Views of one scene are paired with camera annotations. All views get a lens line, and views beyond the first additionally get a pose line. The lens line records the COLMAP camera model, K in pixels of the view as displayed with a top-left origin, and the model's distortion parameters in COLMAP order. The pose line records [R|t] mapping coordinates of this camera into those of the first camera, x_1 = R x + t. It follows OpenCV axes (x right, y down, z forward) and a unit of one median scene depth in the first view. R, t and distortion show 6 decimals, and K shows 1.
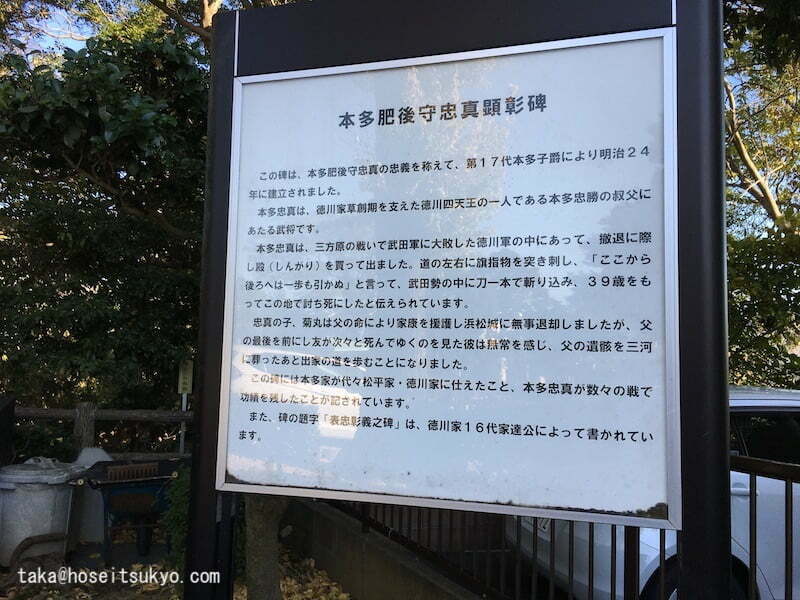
lens RADIAL K [[666.1, 0, 400.5], [0, 666.1, 297.5], [0, 0, 1]] dist [0.053045, -0.057776]
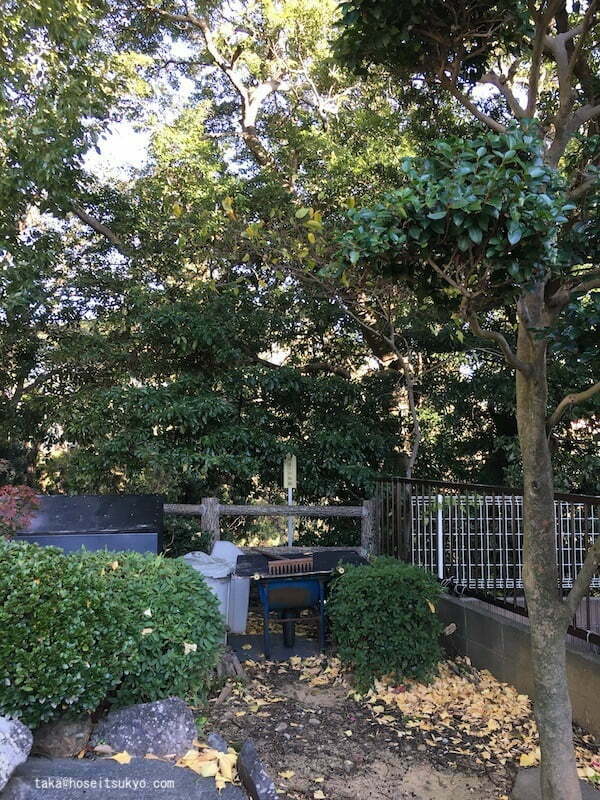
lens RADIAL K [[666.1, 0, 304.2], [0, 666.1, 393.2], [0, 0, 1]] dist [0.053045, -0.057776]
pose [[0.988005, -0.036608, -0.150022, -0.206373], [0.038296, 0.999231, 0.008376, -0.012210], [0.149600, -0.014021, 0.988647, 0.000783]]
